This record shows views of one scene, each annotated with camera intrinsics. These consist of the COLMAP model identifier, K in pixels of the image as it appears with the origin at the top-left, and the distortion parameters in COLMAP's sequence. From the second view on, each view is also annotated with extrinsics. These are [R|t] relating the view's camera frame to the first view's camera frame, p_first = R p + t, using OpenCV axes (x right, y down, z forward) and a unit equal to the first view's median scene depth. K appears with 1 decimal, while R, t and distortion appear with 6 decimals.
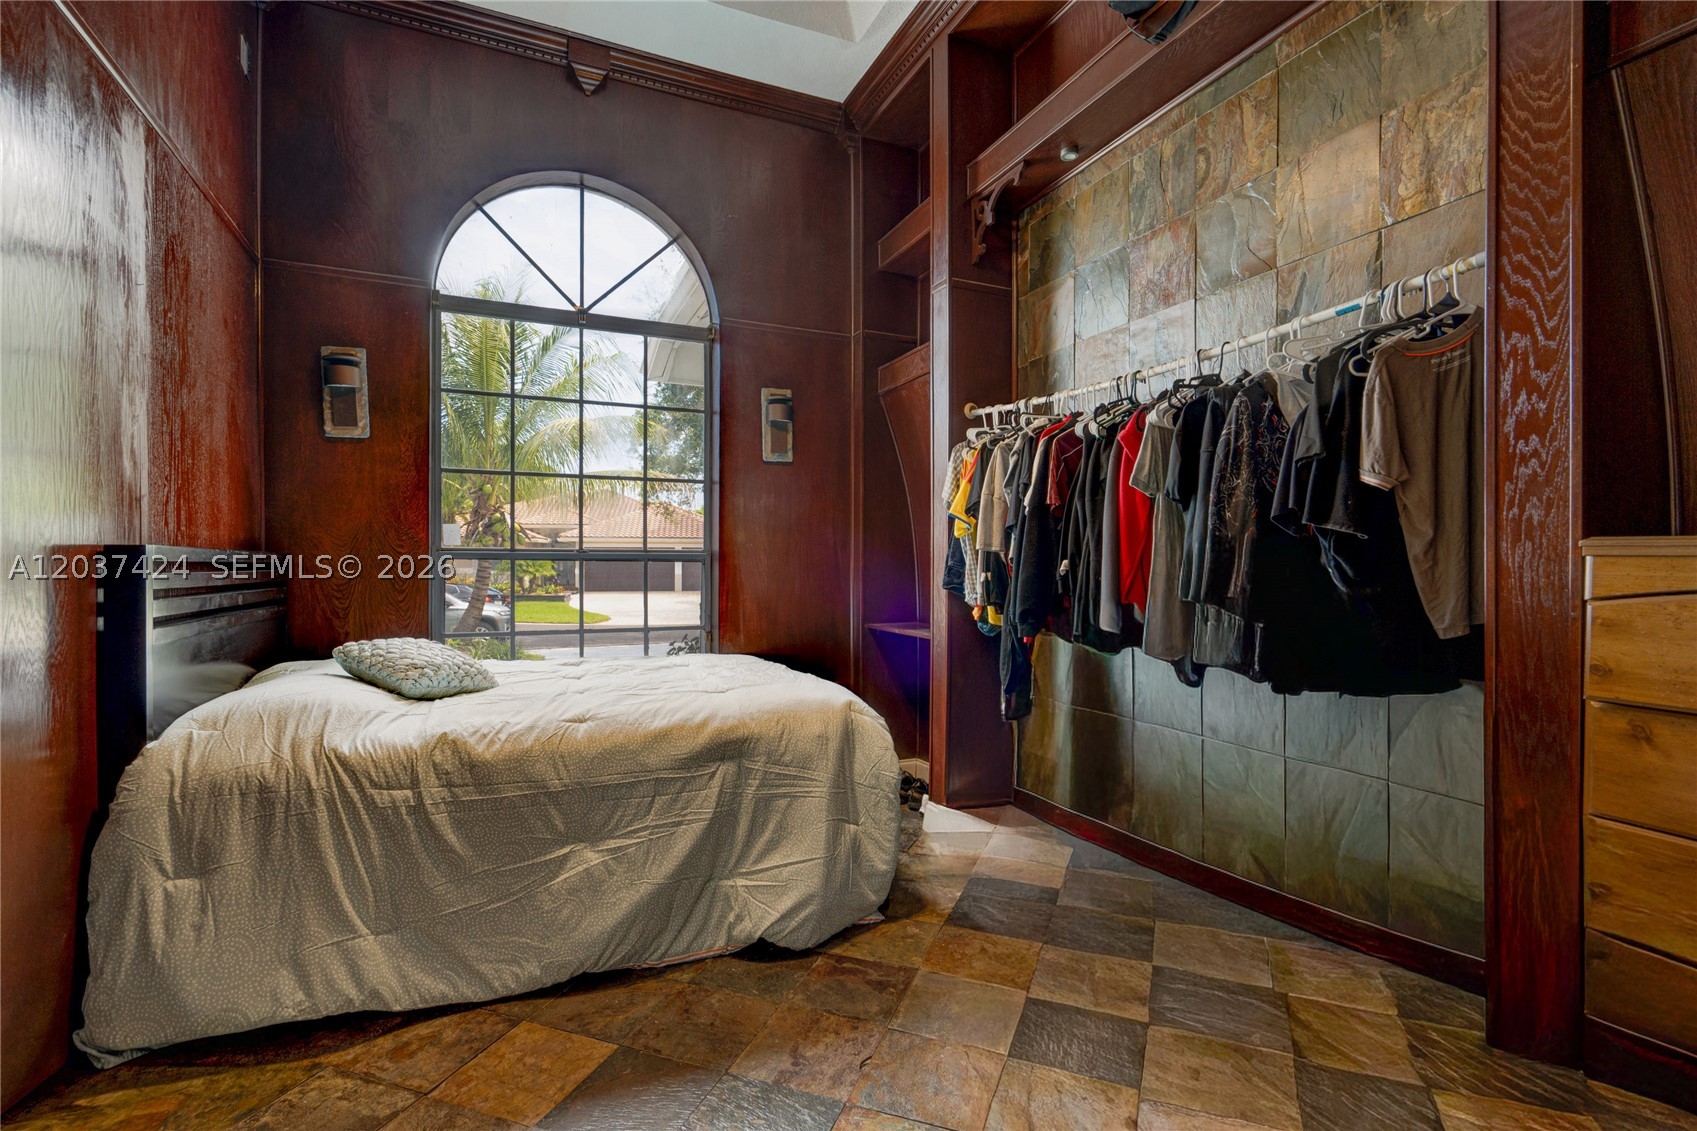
lens RADIAL K [[789.4, 0, 857.7], [0, 789.4, 568.2], [0, 0, 1]] dist [-0.003803, 0.001977]
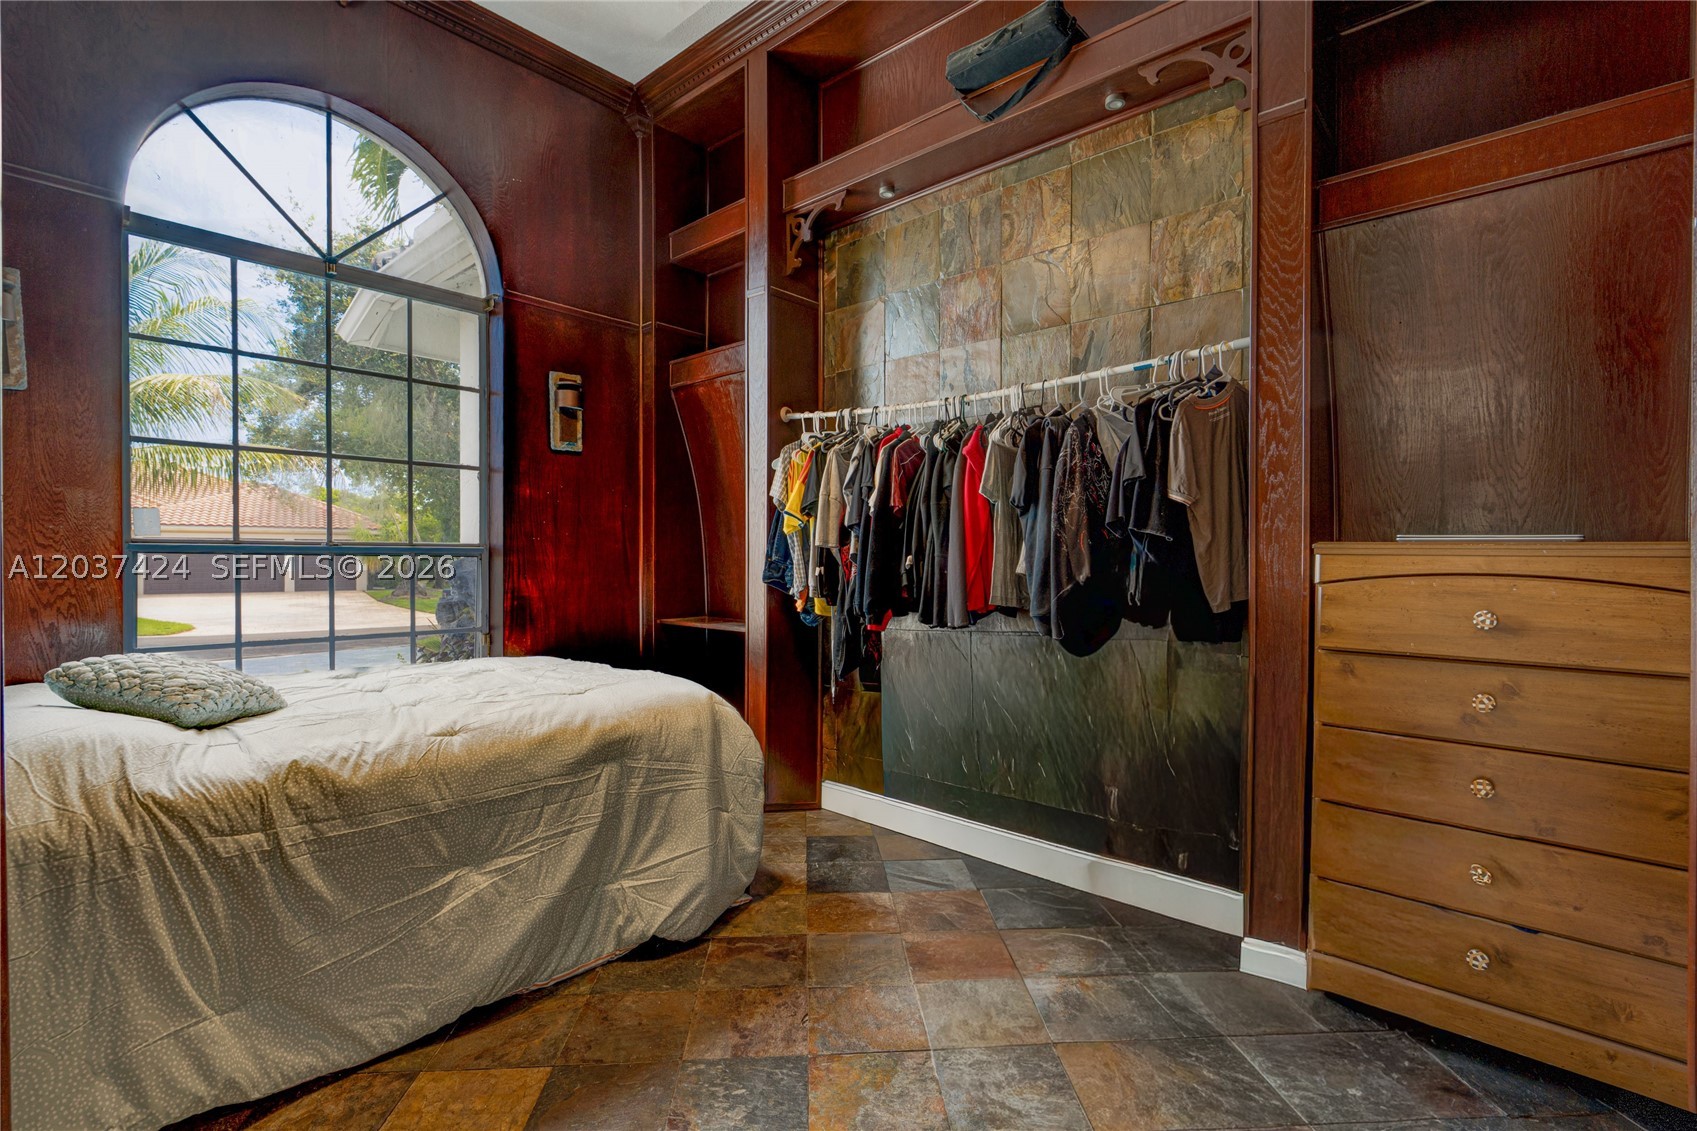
lens RADIAL K [[789.4, 0, 866.0], [0, 789.4, 570.1], [0, 0, 1]] dist [-0.003803, 0.001977]
pose [[0.910108, -0.005672, 0.414332, -0.286159], [0.001936, 0.999954, 0.009438, -0.000728], [-0.414367, -0.007787, 0.910077, -0.012735]]
